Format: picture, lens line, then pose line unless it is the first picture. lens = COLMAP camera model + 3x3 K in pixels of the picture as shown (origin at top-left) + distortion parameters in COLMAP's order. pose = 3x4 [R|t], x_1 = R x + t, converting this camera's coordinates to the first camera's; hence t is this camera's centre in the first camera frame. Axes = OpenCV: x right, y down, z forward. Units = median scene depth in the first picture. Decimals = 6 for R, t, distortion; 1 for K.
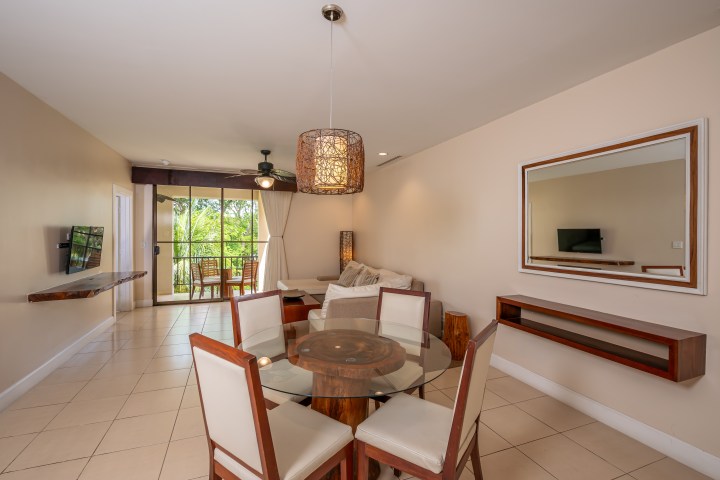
lens RADIAL K [[329.1, 0, 359.4], [0, 329.1, 237.7], [0, 0, 1]] dist [-0.002117, 0.000790]
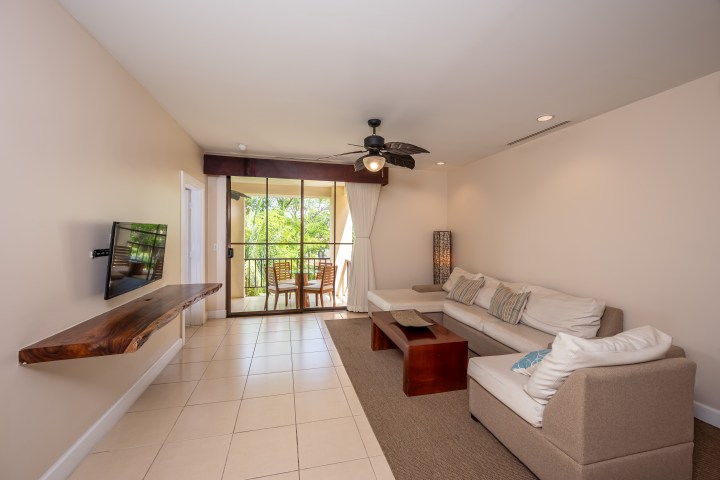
lens RADIAL K [[295.2, 0, 359.7], [0, 295.2, 237.6], [0, 0, 1]] dist [0.000749, -0.000317]
pose [[0.992677, 0.003852, -0.120739, -0.192147], [-0.003669, 0.999992, 0.001734, -0.004606], [0.120745, -0.001278, 0.992683, 0.280552]]
